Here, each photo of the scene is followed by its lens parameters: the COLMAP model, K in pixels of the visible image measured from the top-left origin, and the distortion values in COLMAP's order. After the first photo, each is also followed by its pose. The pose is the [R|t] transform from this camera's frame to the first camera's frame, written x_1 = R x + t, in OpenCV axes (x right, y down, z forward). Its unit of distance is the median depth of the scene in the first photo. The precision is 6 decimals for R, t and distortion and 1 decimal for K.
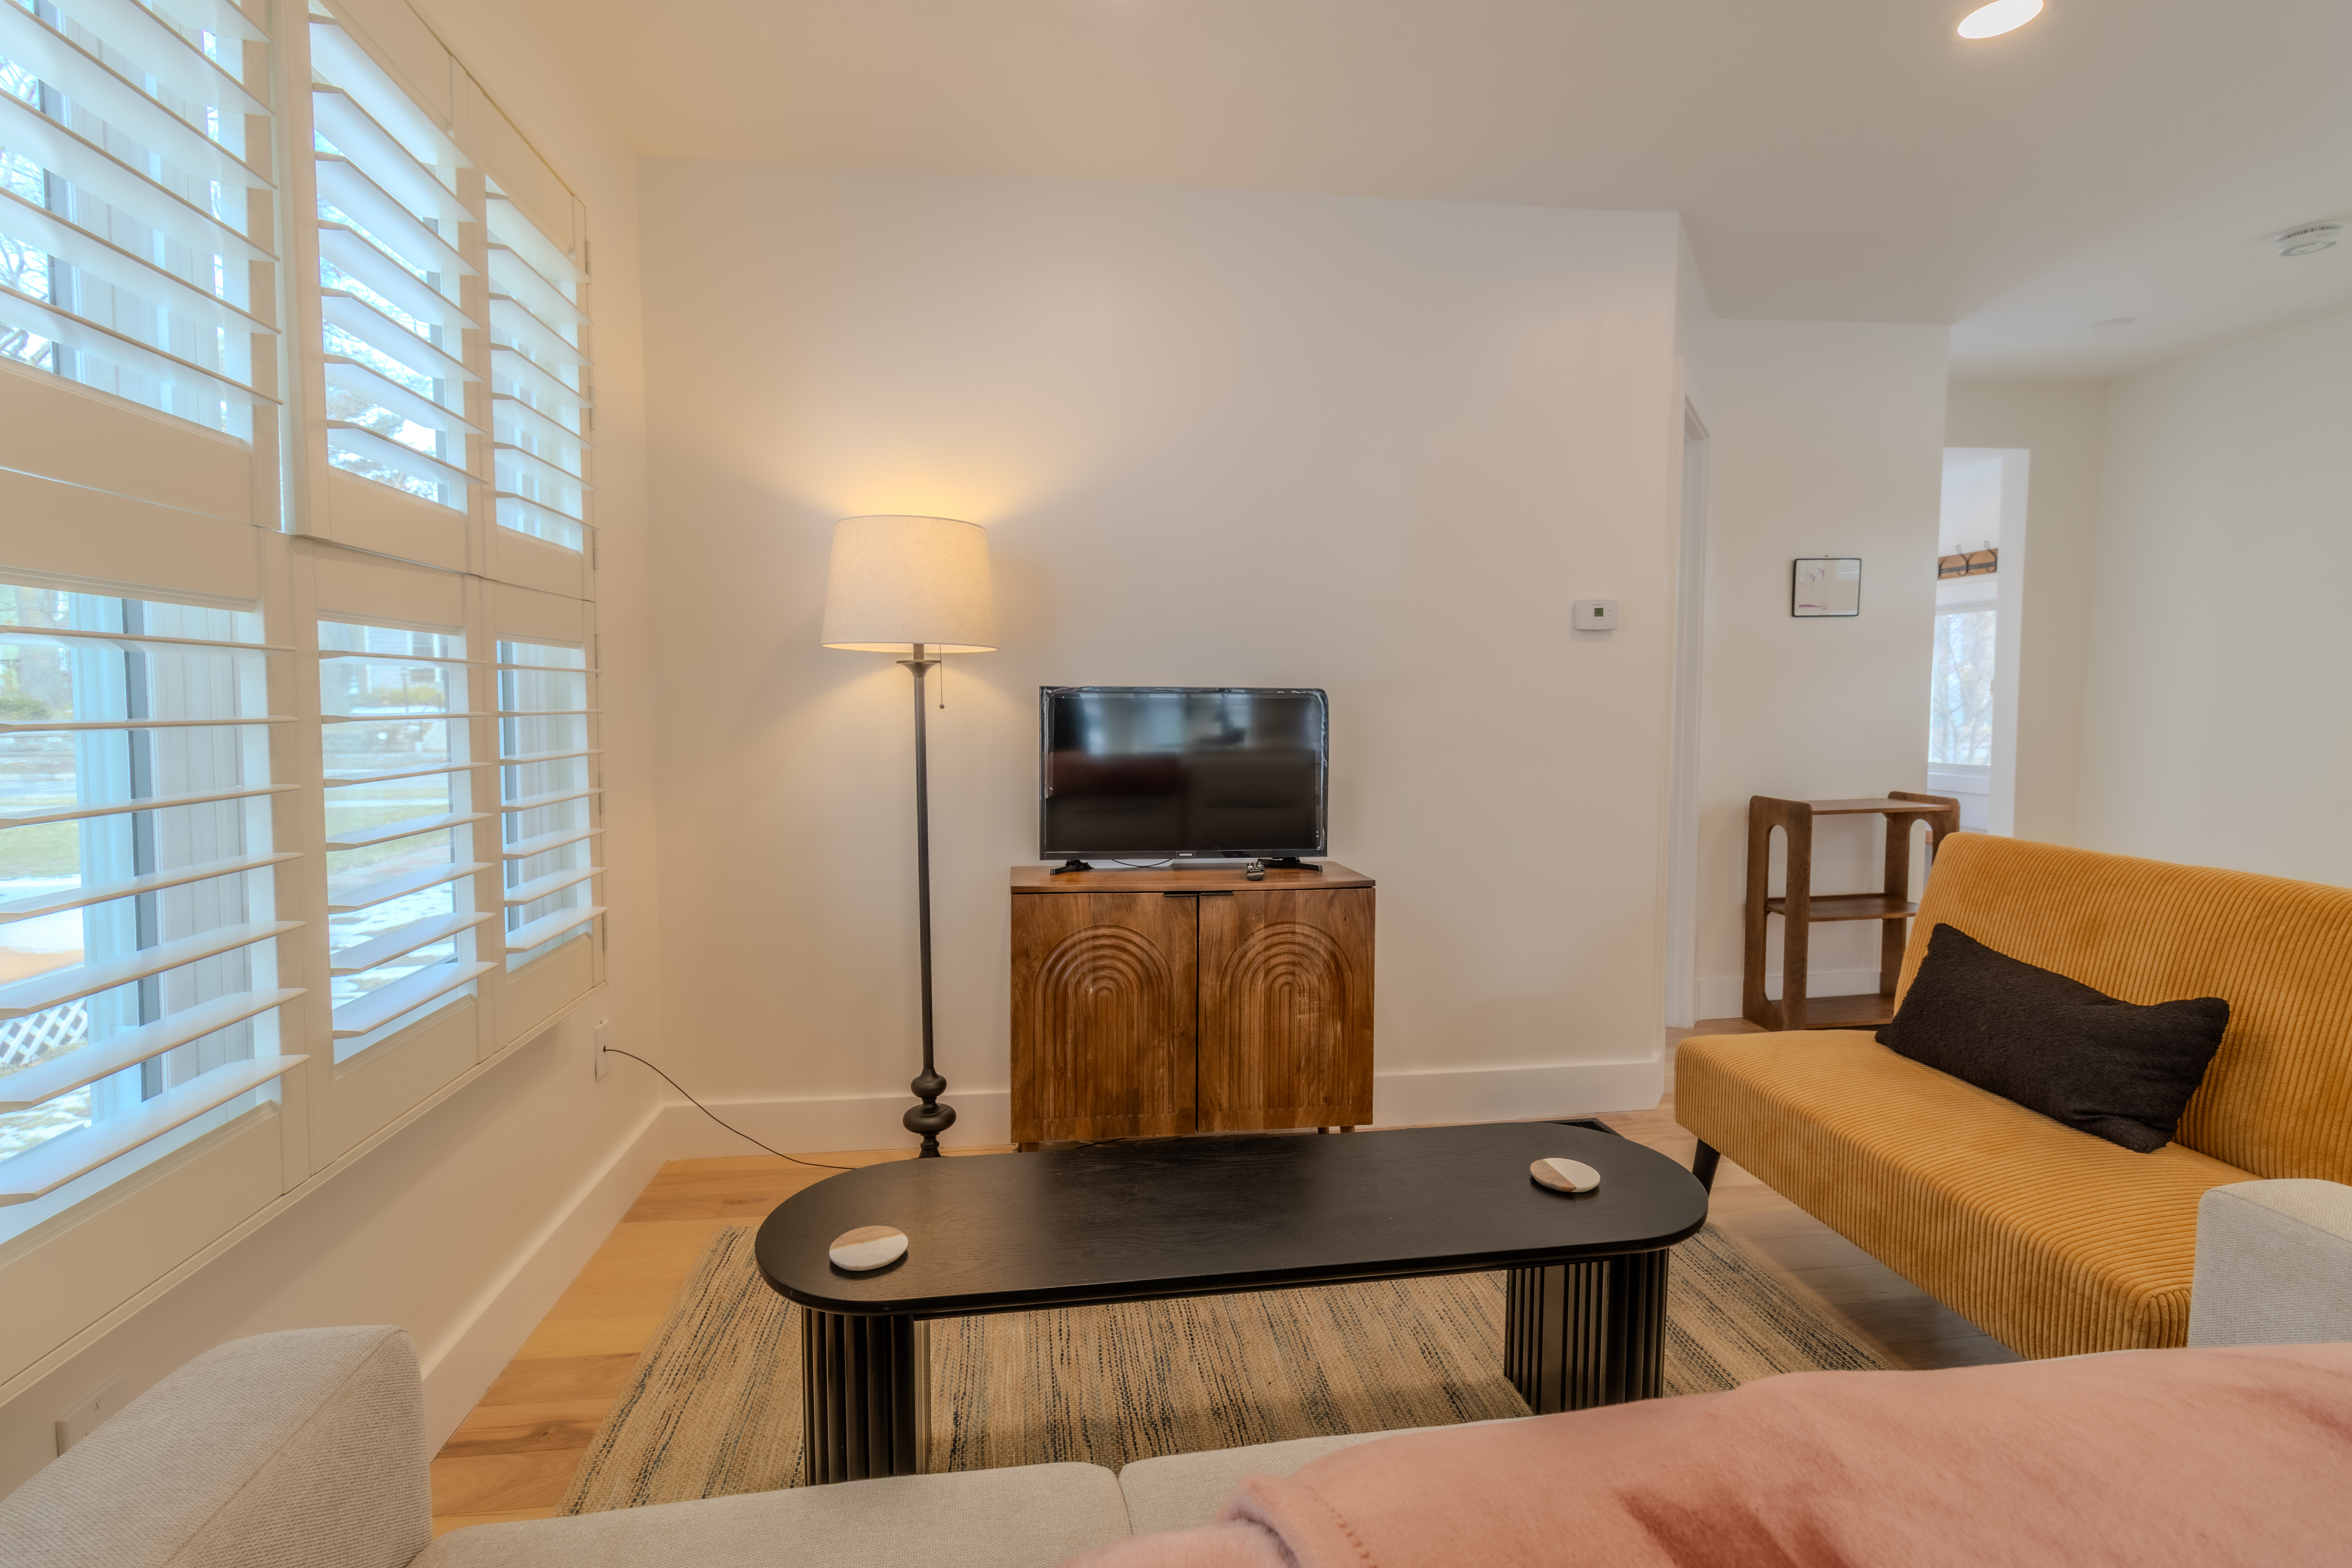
lens RADIAL K [[1089.6, 0, 1166.2], [0, 1089.6, 757.4], [0, 0, 1]] dist [0.003226, 0.000318]
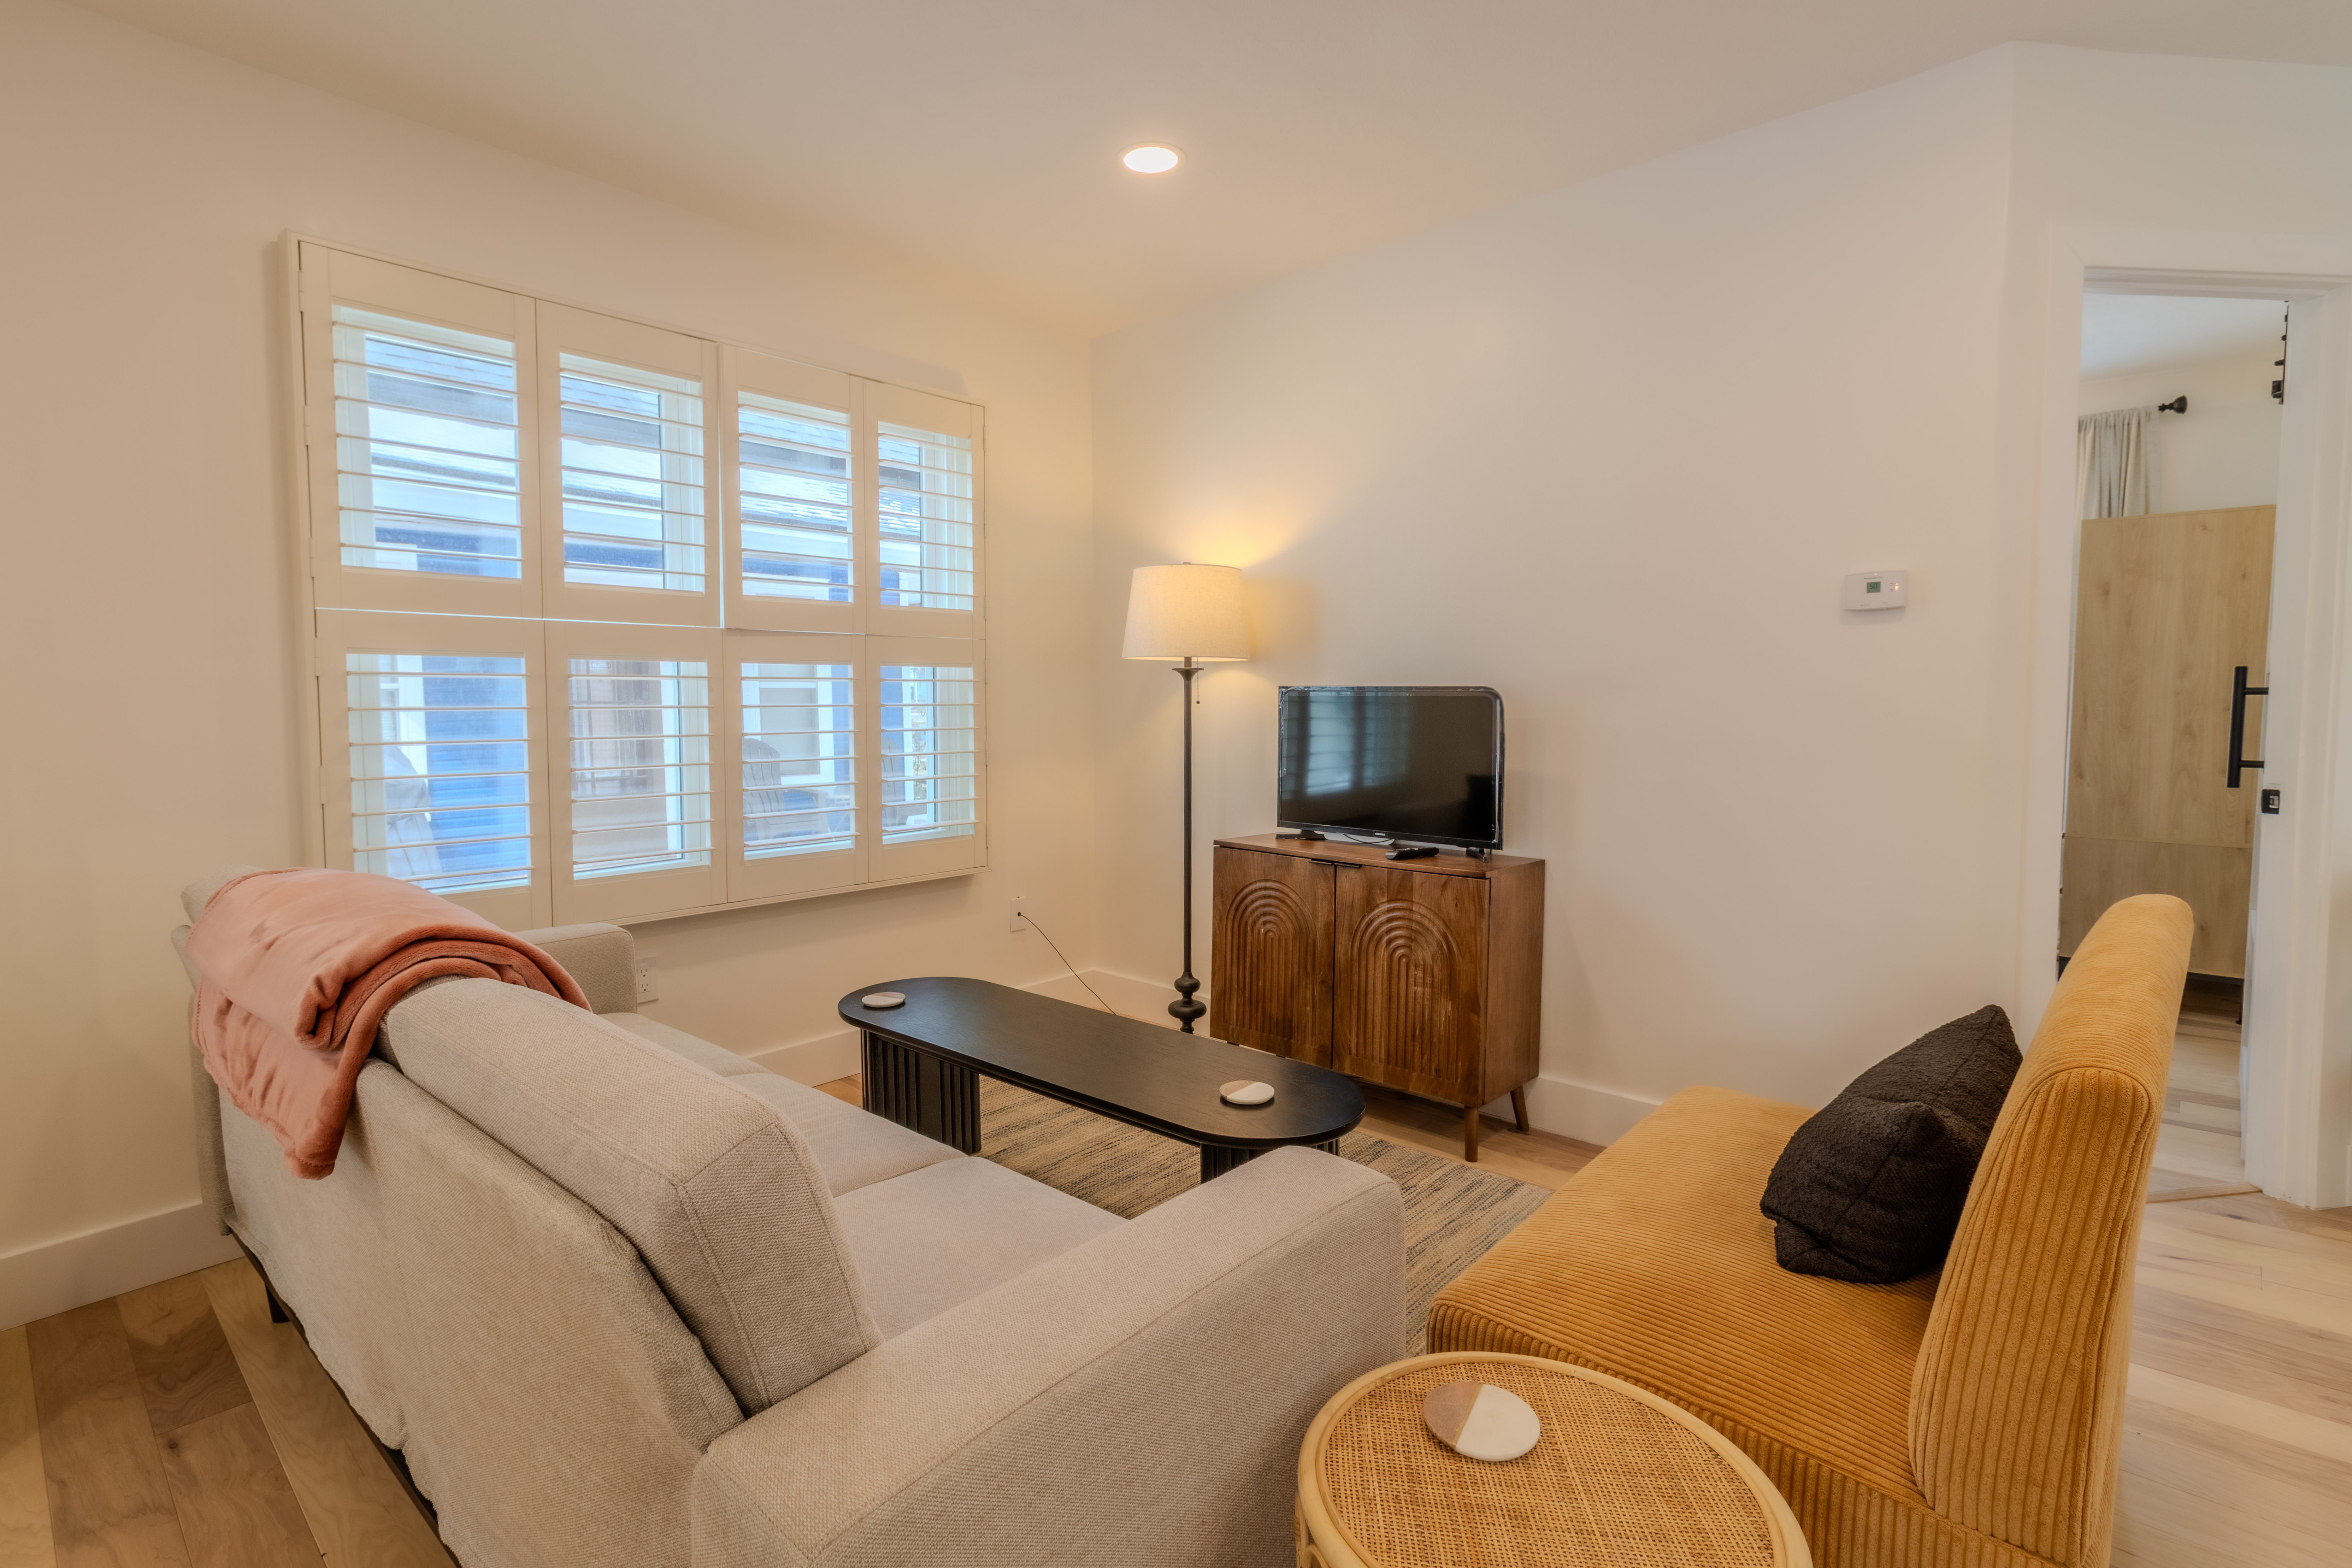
lens RADIAL K [[1134.9, 0, 1145.6], [0, 1134.9, 764.3], [0, 0, 1]] dist [-0.001895, 0.001006]
pose [[0.633677, 0.044997, -0.772288, 0.823129], [-0.039364, 0.998889, 0.025901, -0.004394], [0.772596, 0.013988, 0.634744, 0.069843]]
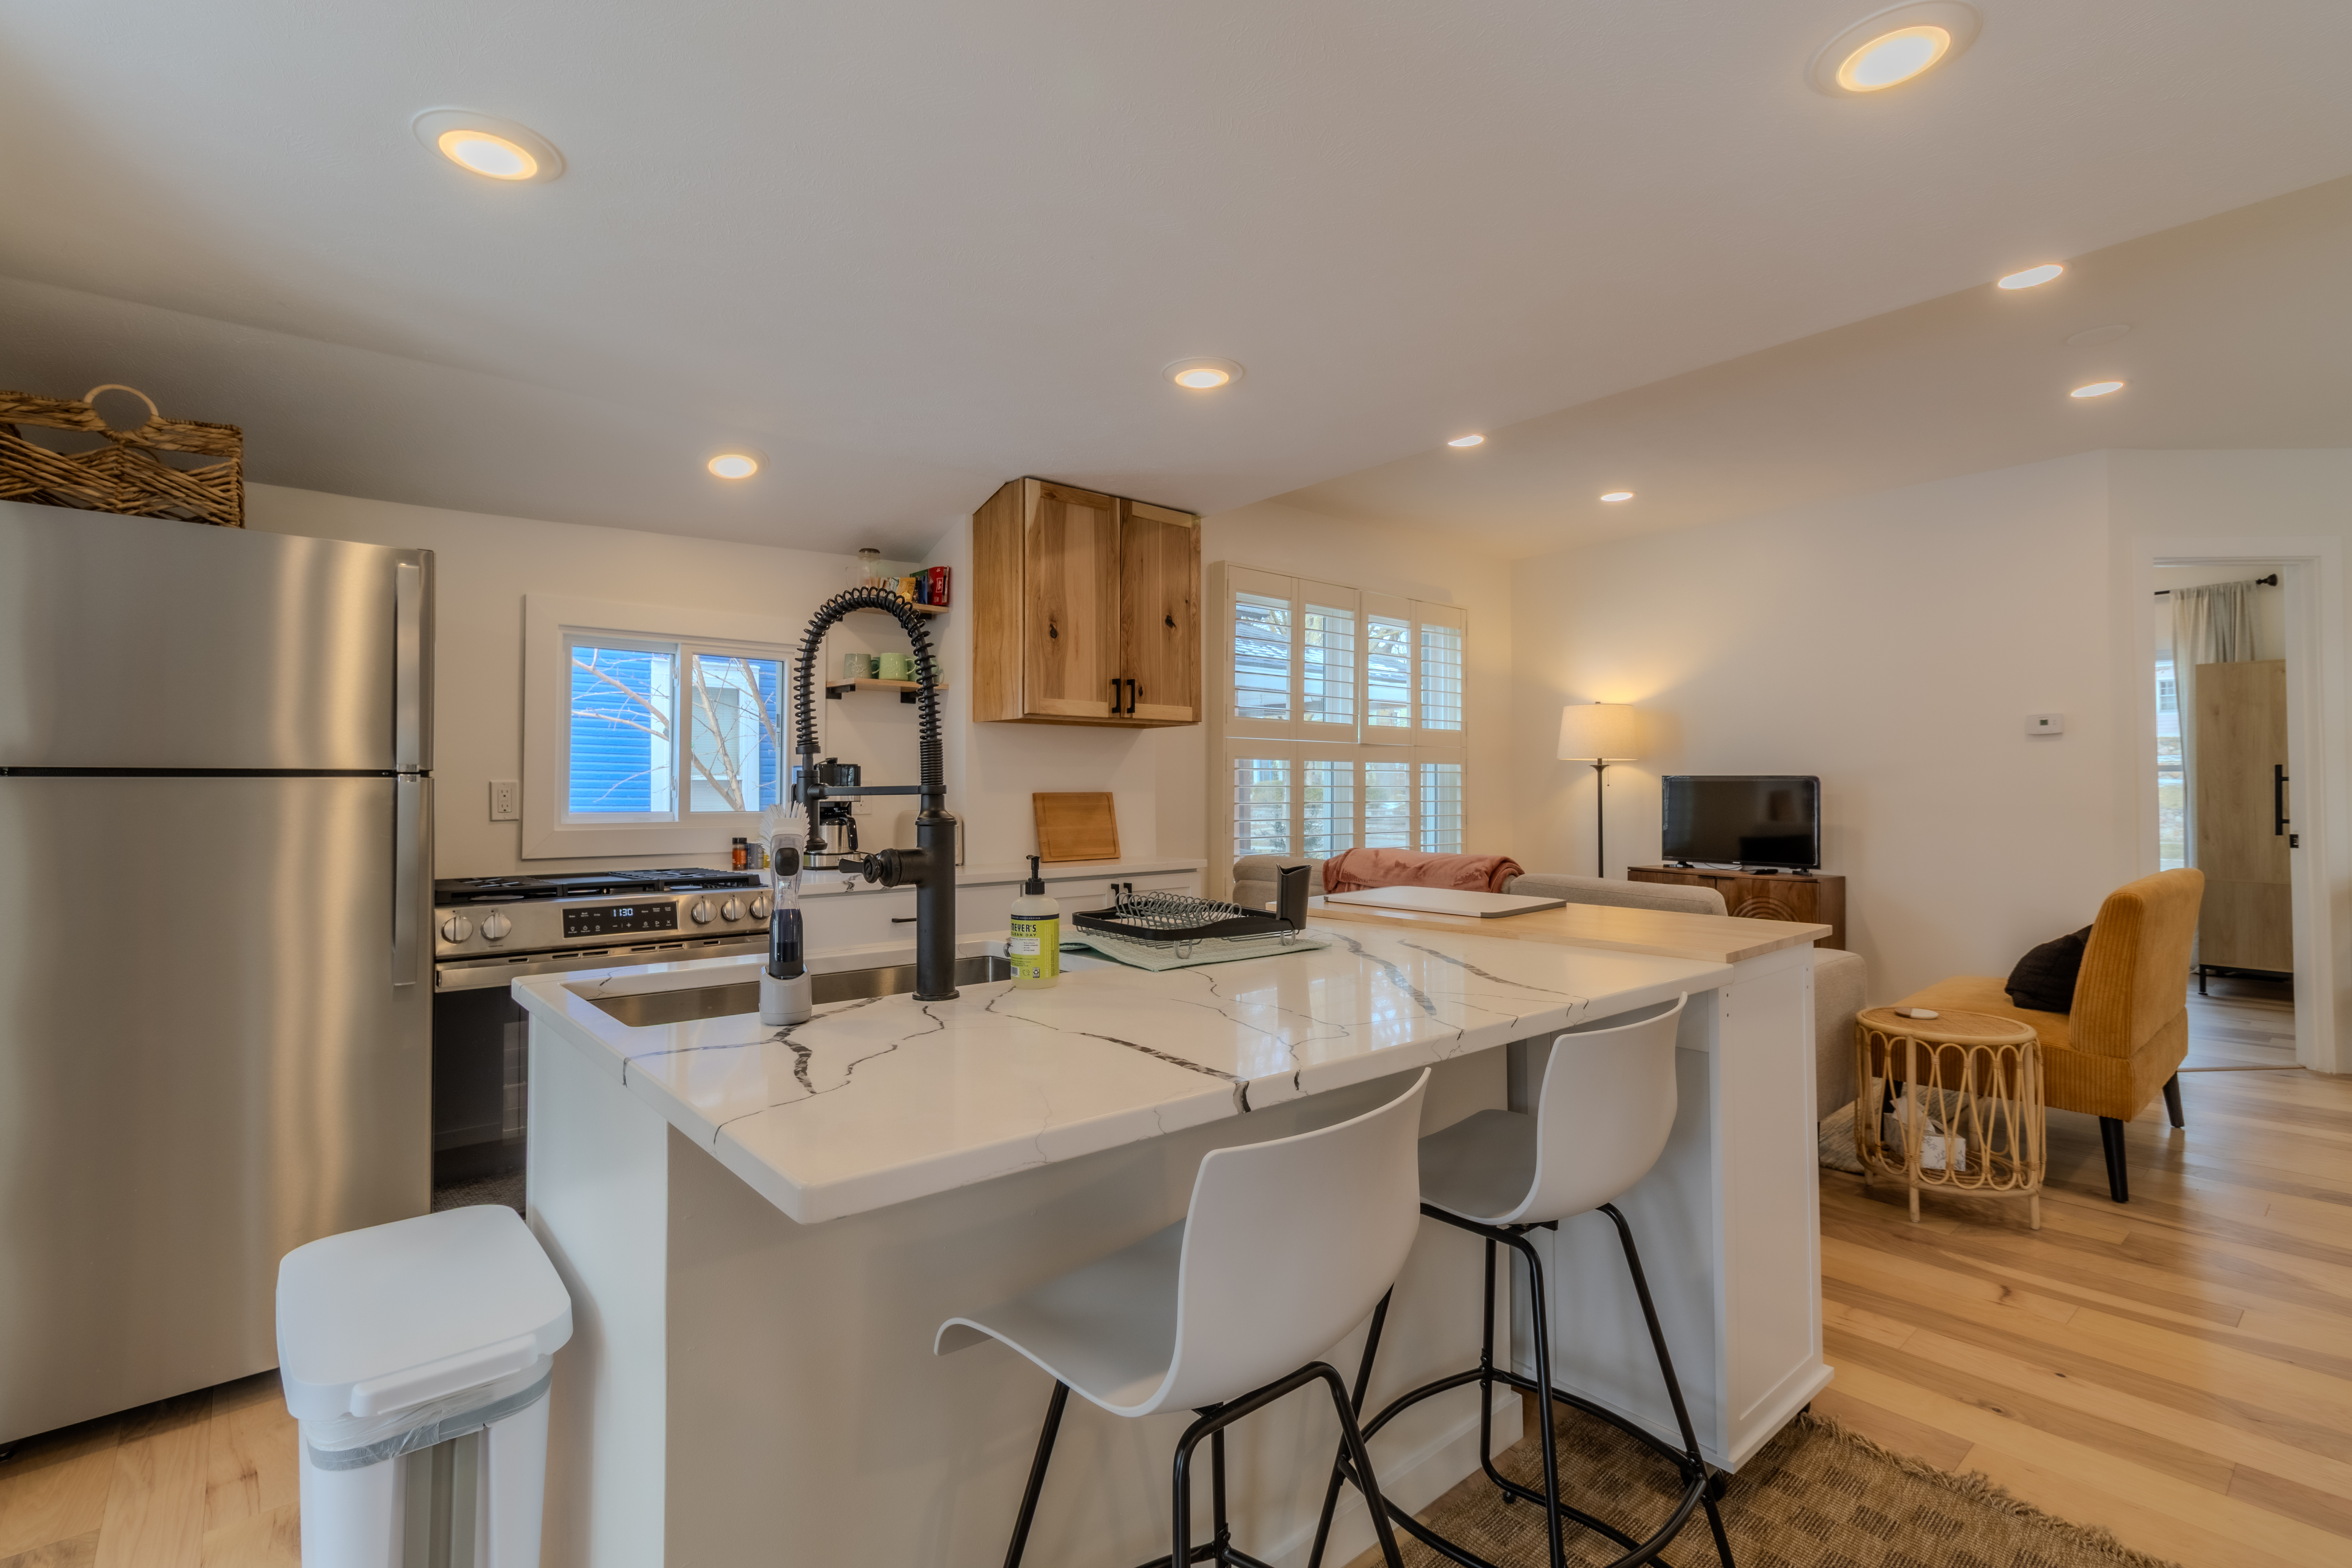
lens RADIAL K [[1083.5, 0, 1175.5], [0, 1083.5, 767.5], [0, 0, 1]] dist [0.001492, -0.000211]
pose [[0.543217, -0.014739, -0.839463, 1.161129], [-0.045205, 0.997882, -0.046773, 0.059834], [0.838374, 0.063356, 0.541401, -0.931830]]
